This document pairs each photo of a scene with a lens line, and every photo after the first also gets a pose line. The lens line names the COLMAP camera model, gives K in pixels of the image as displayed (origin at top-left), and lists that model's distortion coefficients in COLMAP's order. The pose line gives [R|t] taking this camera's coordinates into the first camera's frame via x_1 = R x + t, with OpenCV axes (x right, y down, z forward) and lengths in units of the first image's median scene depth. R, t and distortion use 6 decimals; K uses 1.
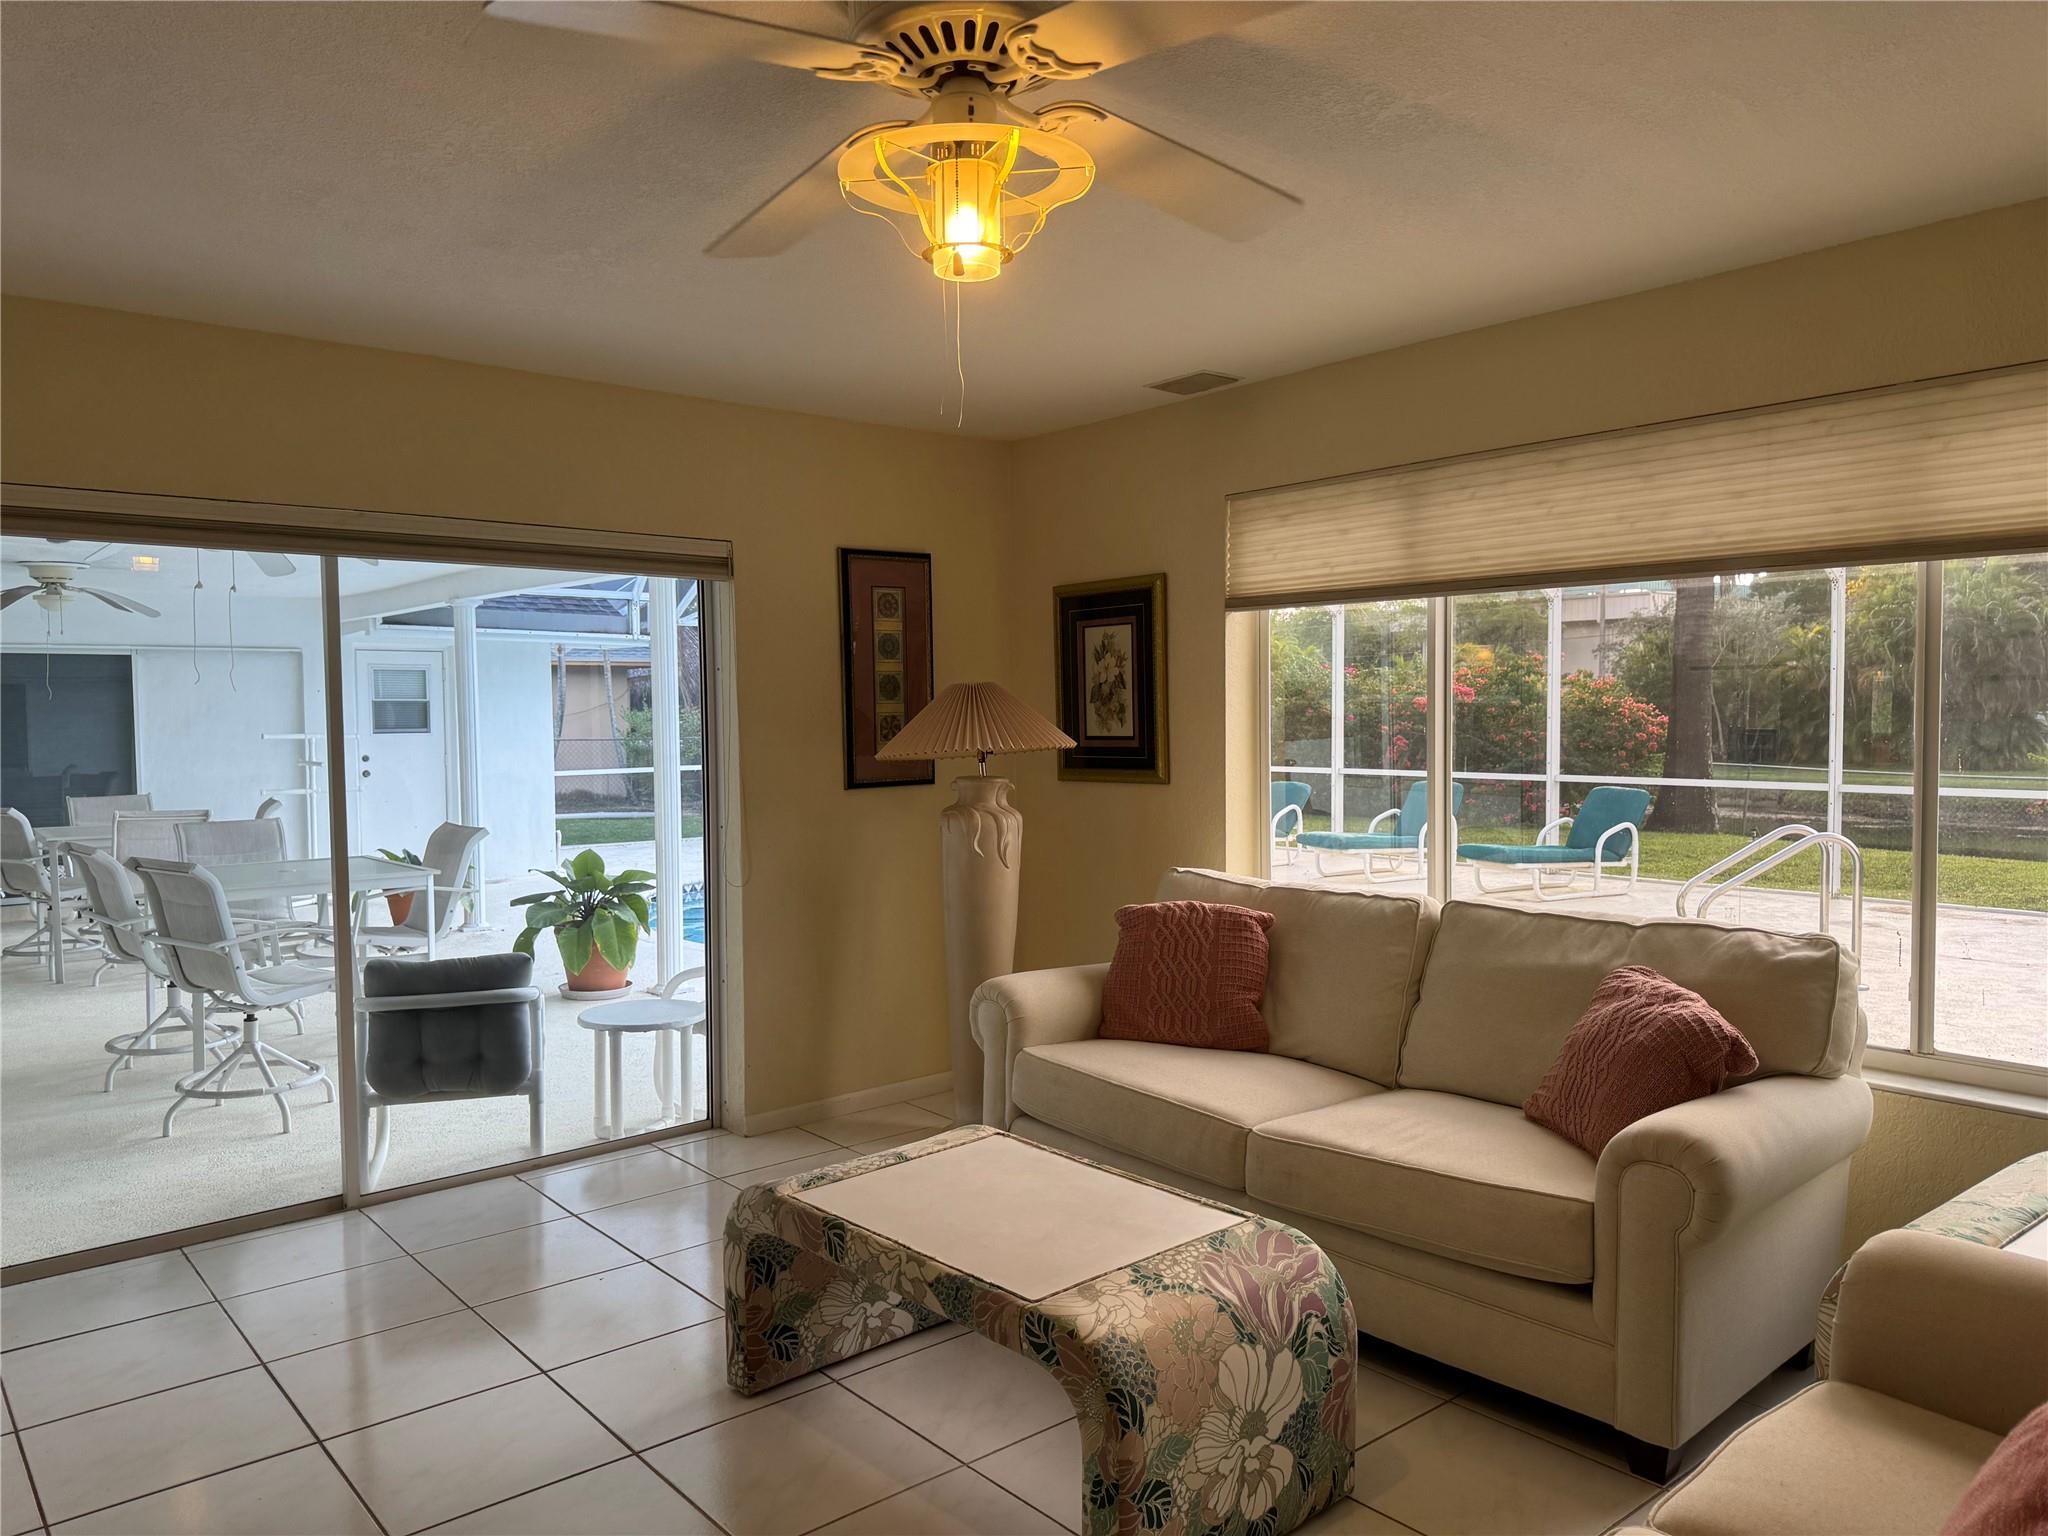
lens RADIAL K [[1456.4, 0, 1021.6], [0, 1456.4, 763.7], [0, 0, 1]] dist [0.031229, -0.044512]
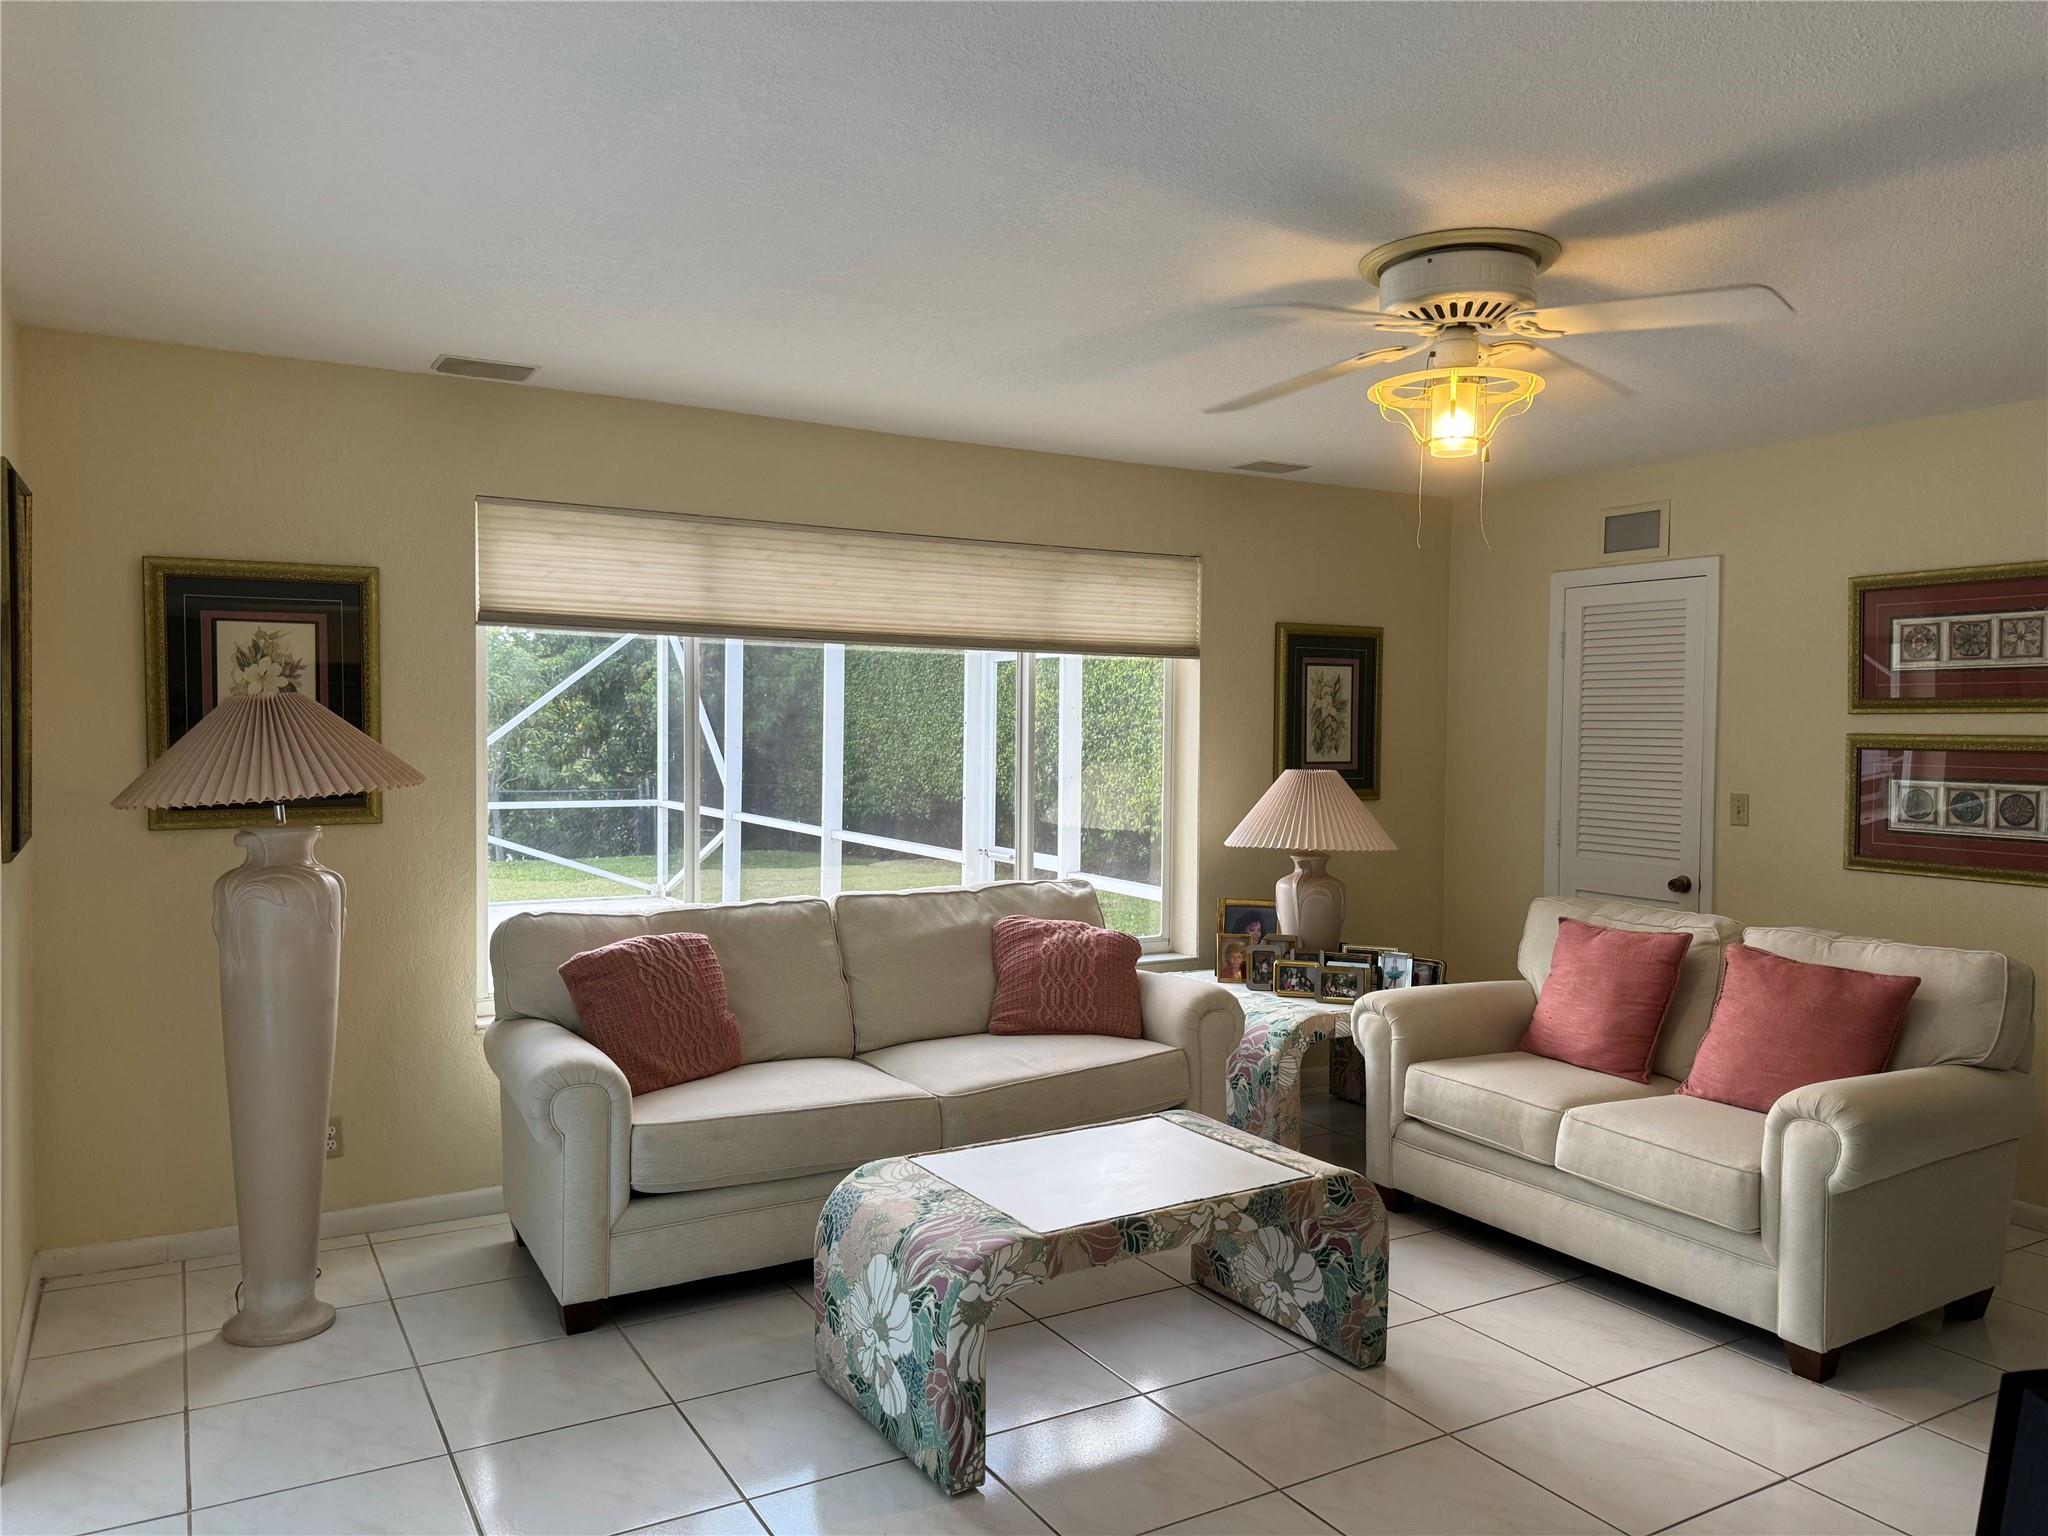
lens RADIAL K [[1456.4, 0, 1022.9], [0, 1456.4, 773.3], [0, 0, 1]] dist [0.031229, -0.044512]
pose [[0.153707, -0.018836, 0.987937, -0.798673], [0.021325, 0.999649, 0.015742, -0.022772], [-0.987886, 0.018648, 0.154055, 0.603105]]
